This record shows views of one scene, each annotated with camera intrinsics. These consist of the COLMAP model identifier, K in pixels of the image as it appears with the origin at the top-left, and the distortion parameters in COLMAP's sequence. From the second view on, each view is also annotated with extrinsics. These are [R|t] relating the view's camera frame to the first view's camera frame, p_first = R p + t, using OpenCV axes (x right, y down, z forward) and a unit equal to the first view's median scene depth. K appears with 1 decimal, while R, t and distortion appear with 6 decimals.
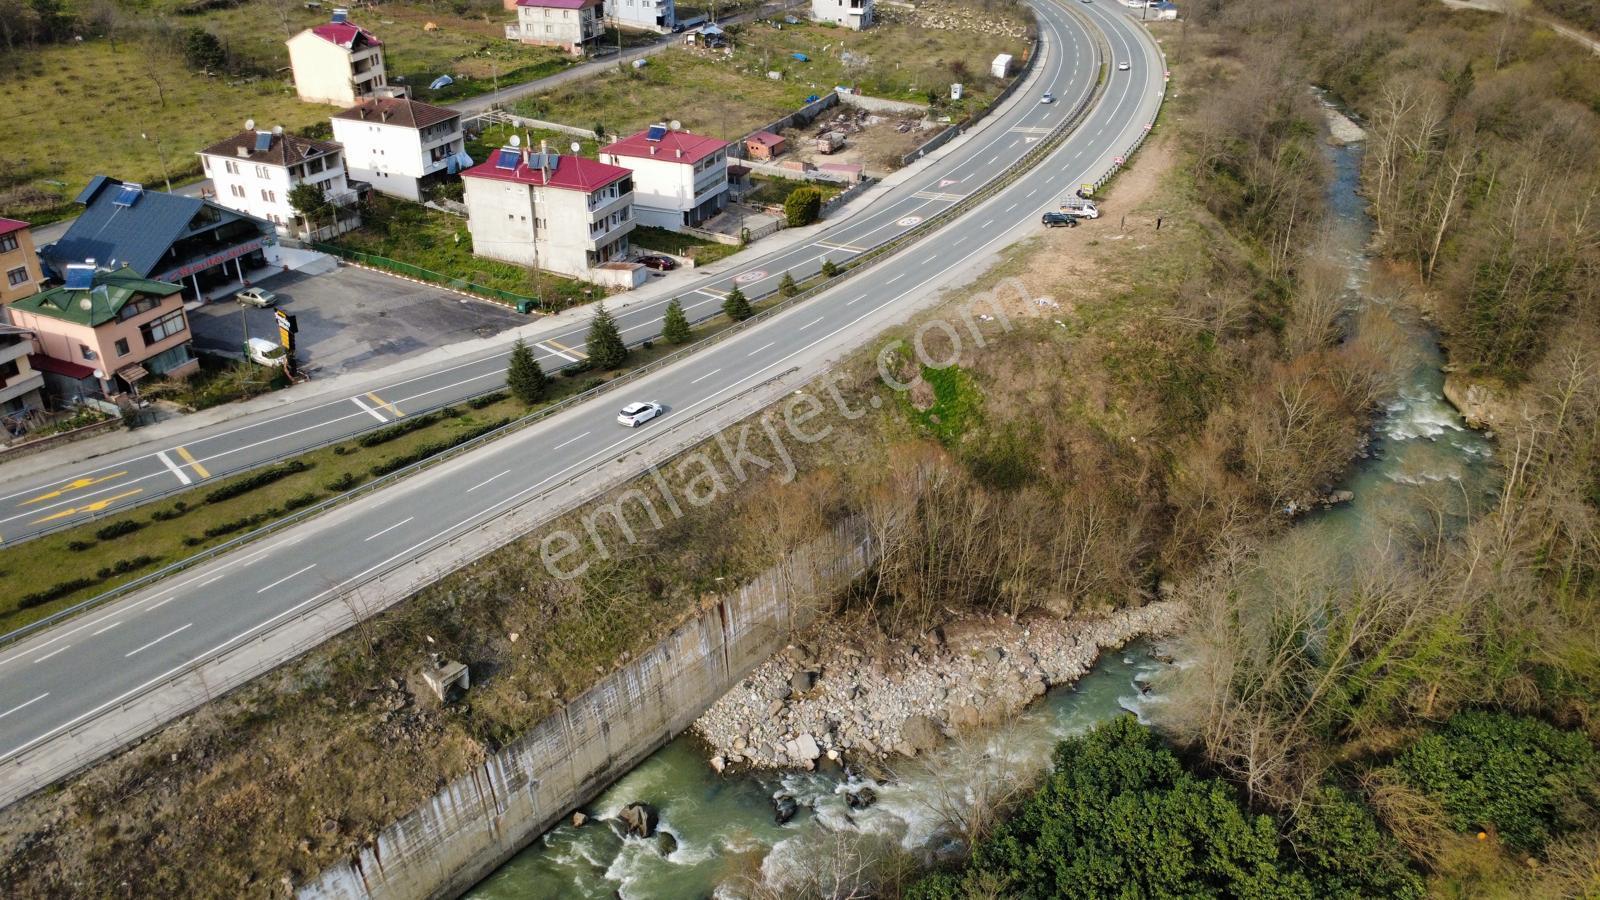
lens RADIAL K [[1149.3, 0, 792.6], [0, 1149.3, 458.3], [0, 0, 1]] dist [-0.002445, 0.003596]
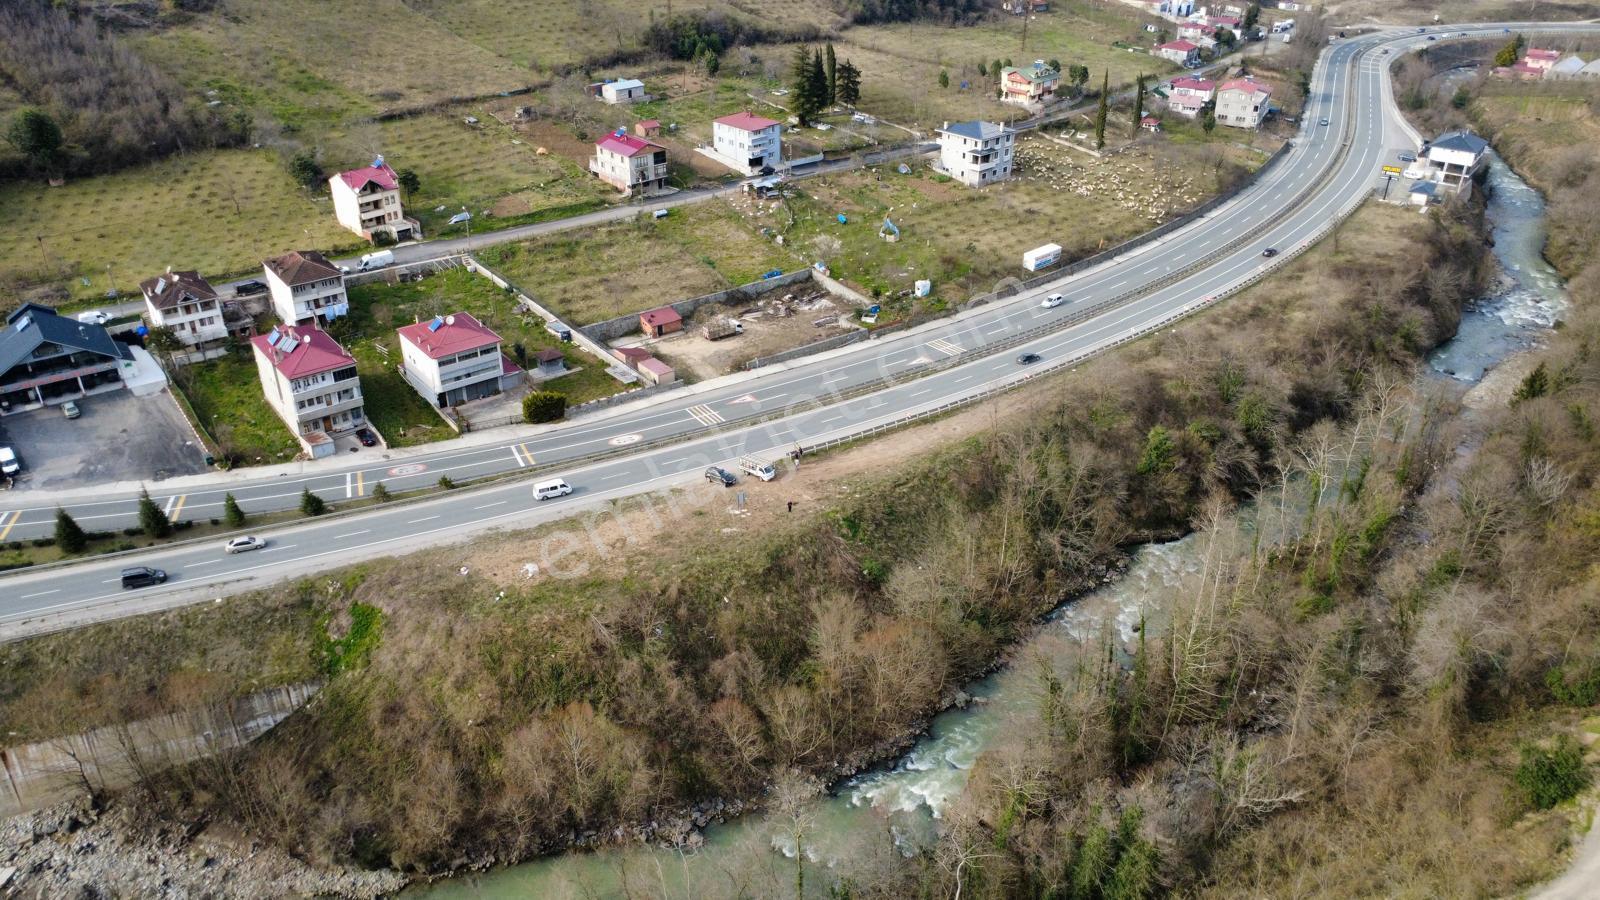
lens RADIAL K [[1149.3, 0, 799.1], [0, 1149.3, 454.7], [0, 0, 1]] dist [-0.002445, 0.003596]
pose [[0.873302, 0.243380, -0.422031, 1.014546], [-0.242099, 0.968542, 0.057574, -0.423000], [0.422767, 0.051894, 0.904751, 0.118950]]
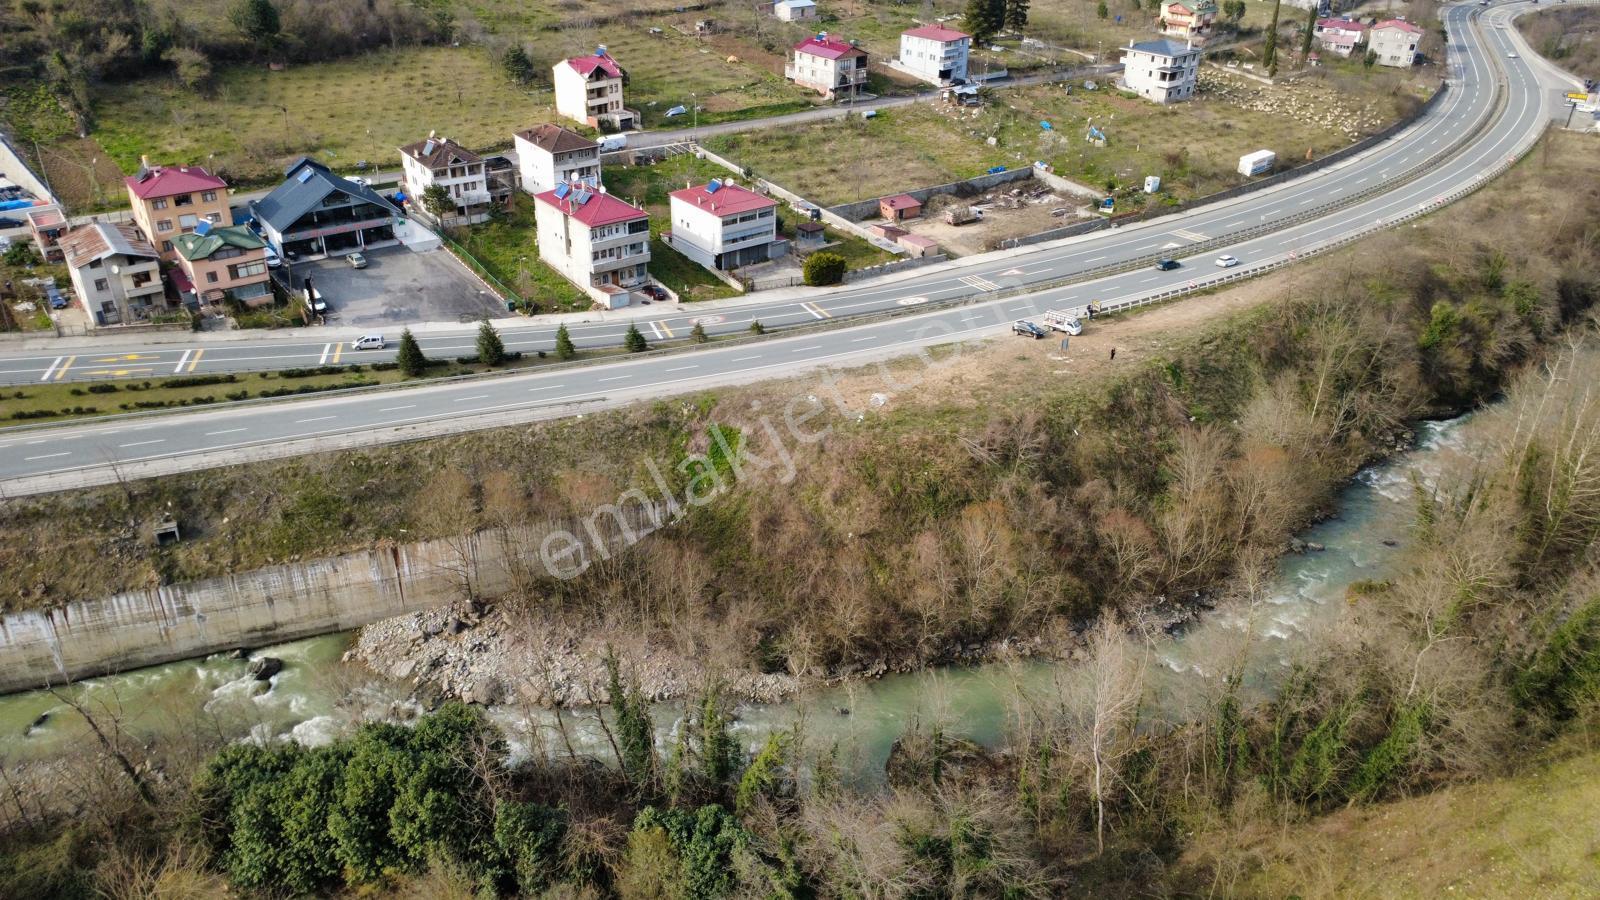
lens RADIAL K [[1149.3, 0, 800.7], [0, 1149.3, 451.0], [0, 0, 1]] dist [-0.002445, 0.003596]
pose [[0.866555, 0.258023, -0.427209, 0.728916], [-0.259462, 0.964128, 0.056011, -0.148428], [0.426336, 0.062308, 0.902416, -0.020078]]
